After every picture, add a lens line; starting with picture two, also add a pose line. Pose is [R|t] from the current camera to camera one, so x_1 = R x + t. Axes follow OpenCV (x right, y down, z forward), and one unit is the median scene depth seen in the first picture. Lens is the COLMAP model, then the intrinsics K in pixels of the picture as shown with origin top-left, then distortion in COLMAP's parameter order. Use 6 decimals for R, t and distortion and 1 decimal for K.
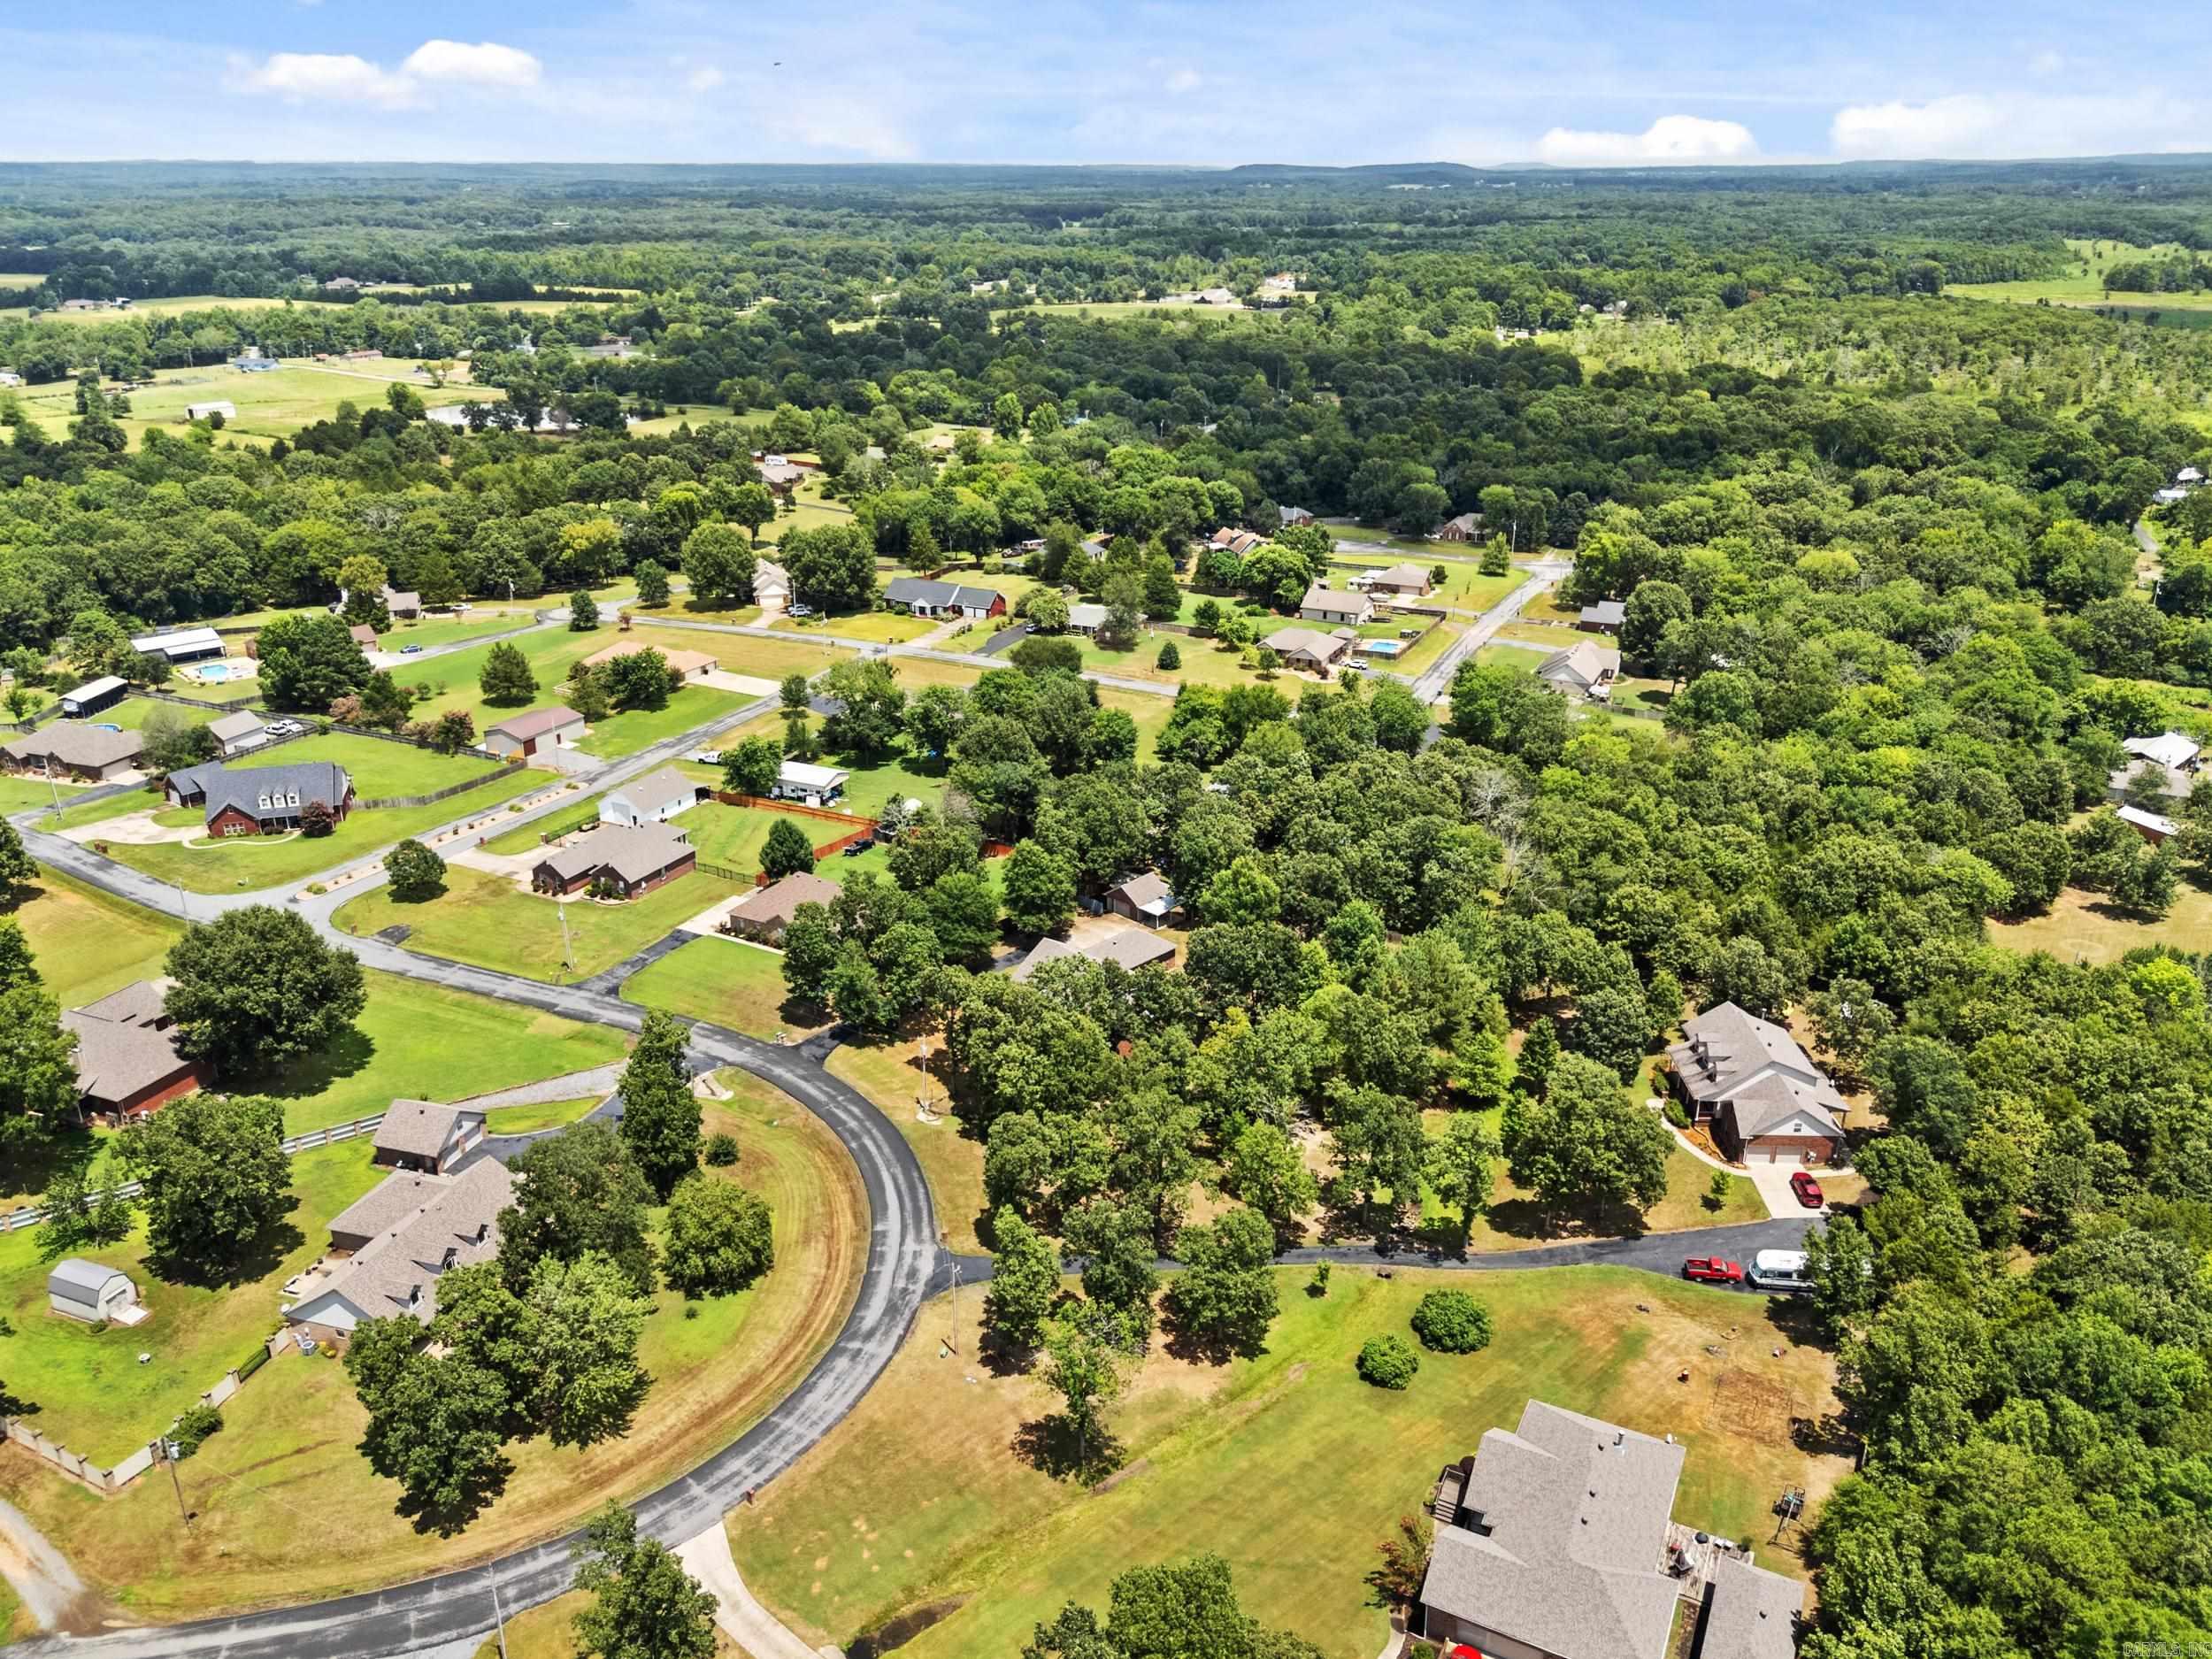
lens RADIAL K [[1637.9, 0, 1103.4], [0, 1637.9, 830.1], [0, 0, 1]] dist [0.028338, -0.009835]
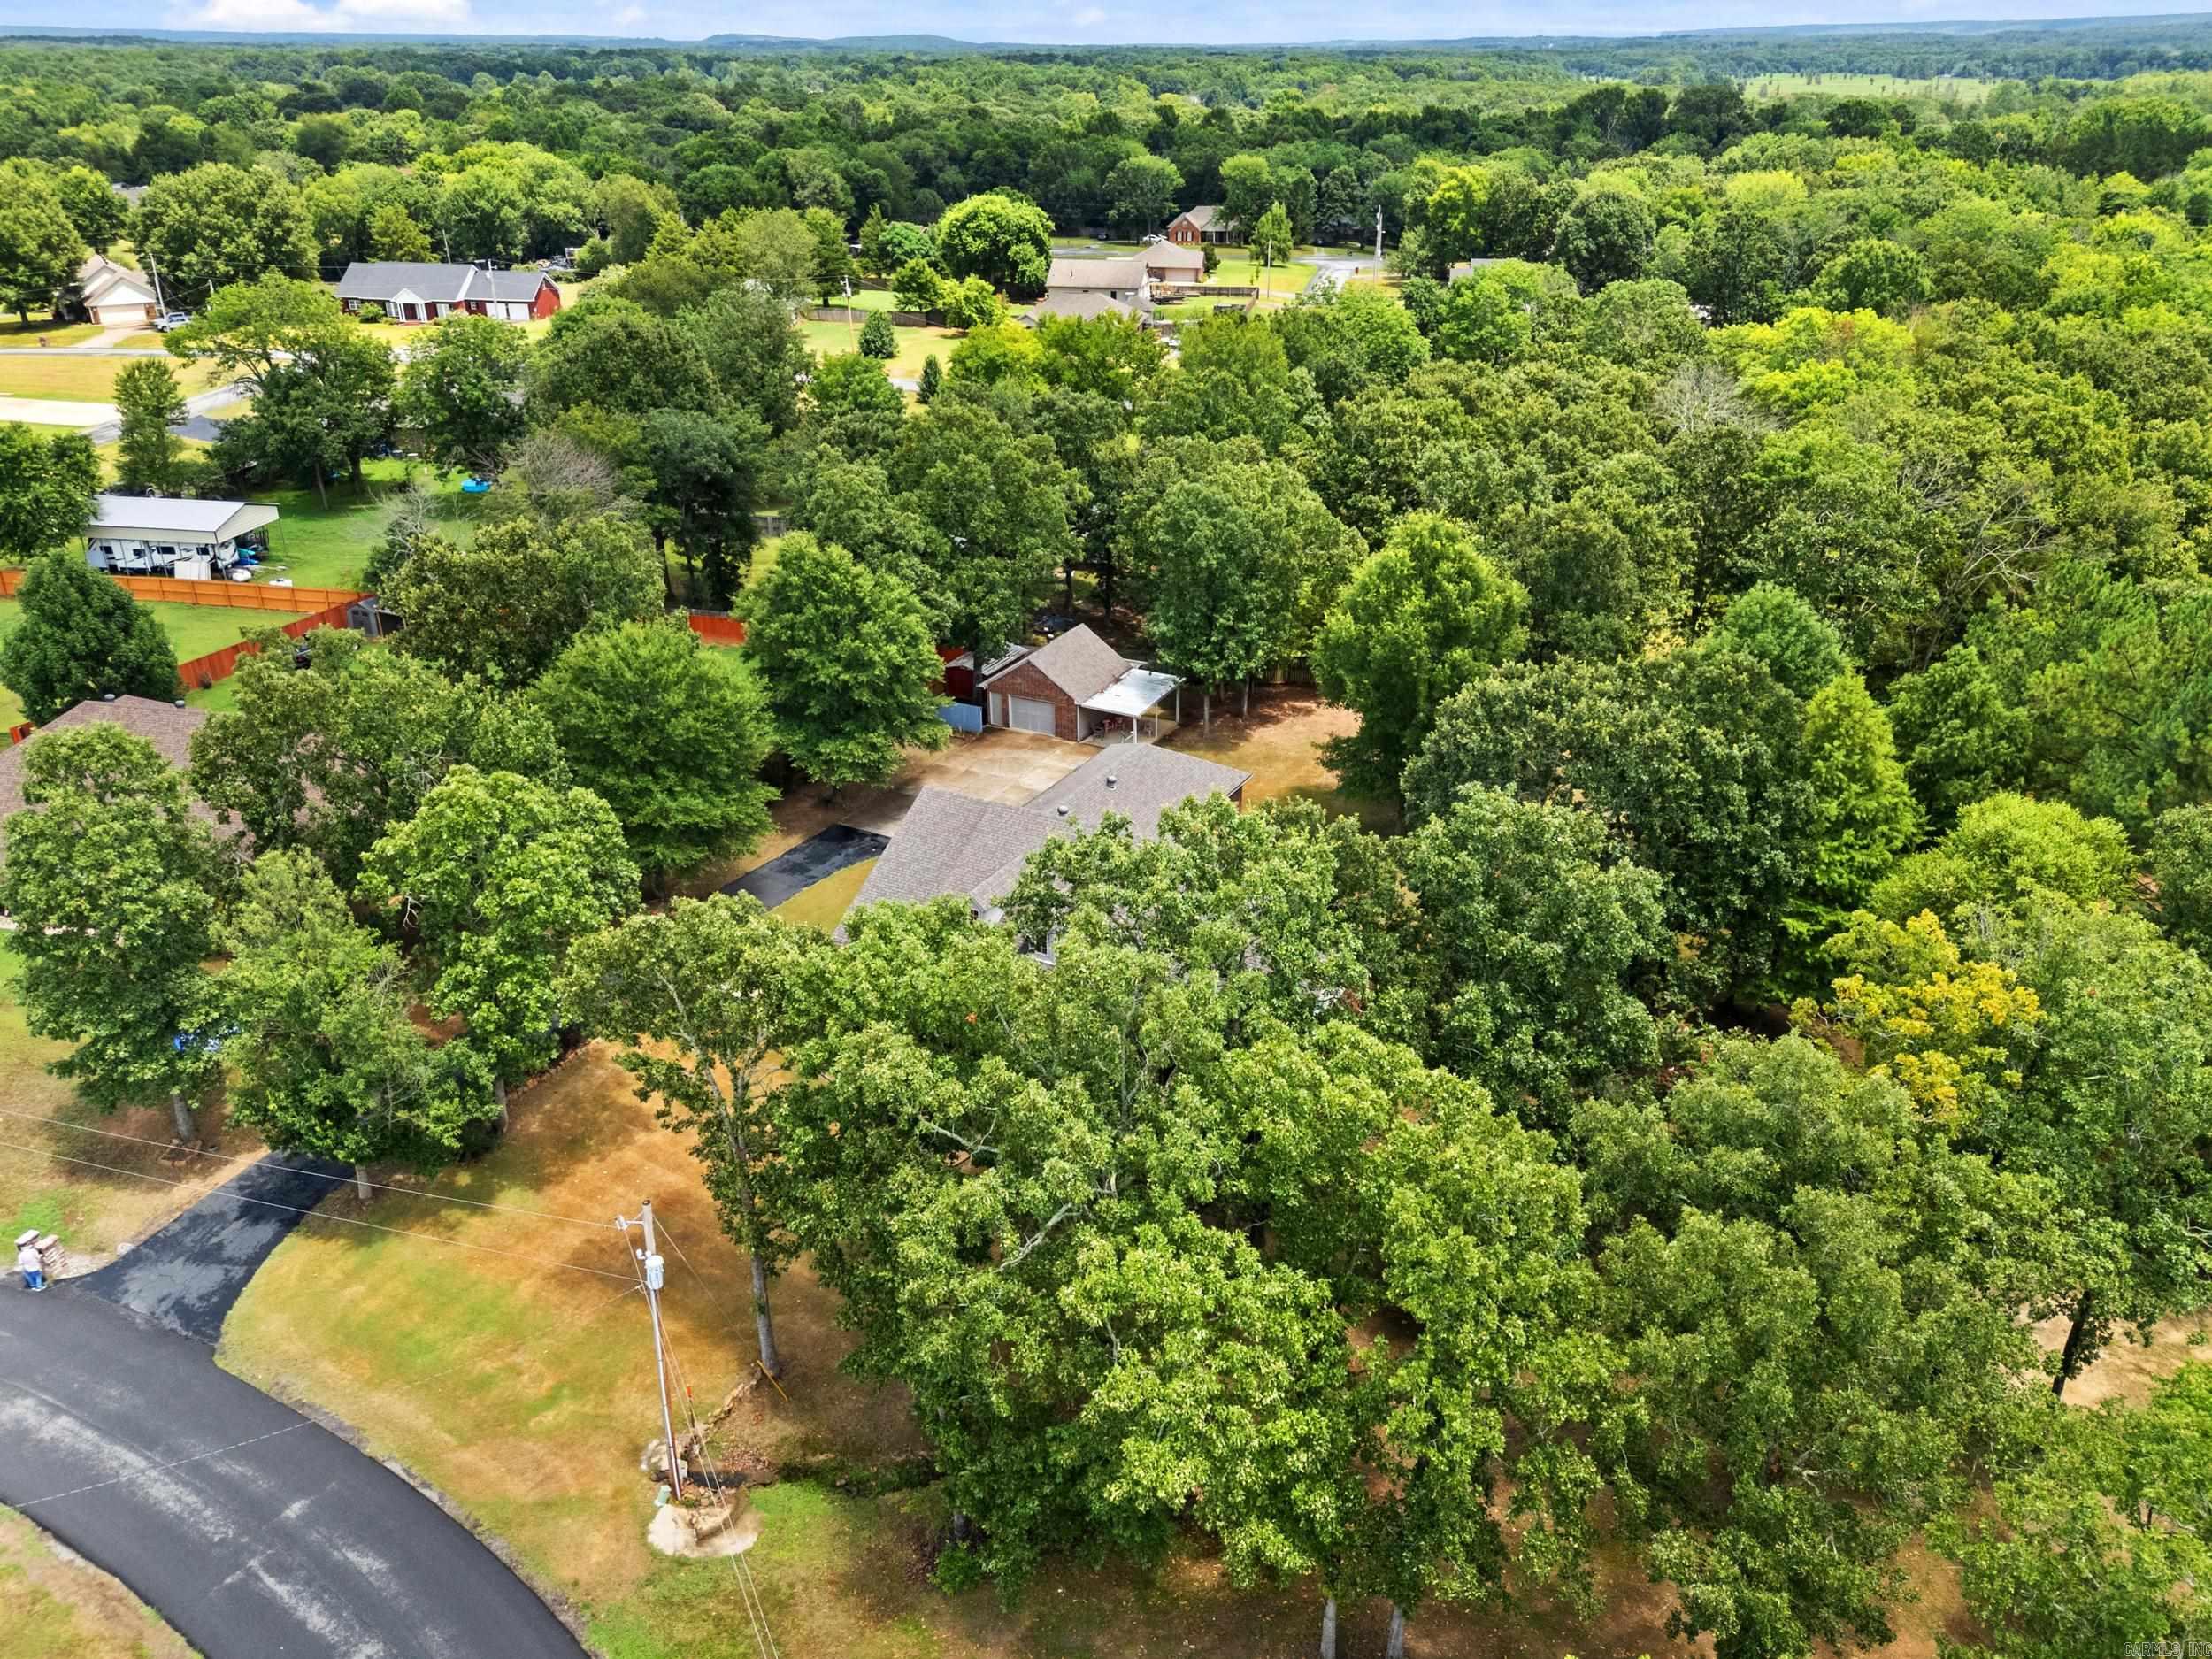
lens RADIAL K [[1637.9, 0, 1115.2], [0, 1637.9, 823.0], [0, 0, 1]] dist [0.028338, -0.009835]
pose [[0.956788, -0.114260, 0.267399, -0.086852], [0.098965, 0.992623, 0.070040, 0.052125], [-0.273429, -0.040550, 0.961037, 0.649213]]
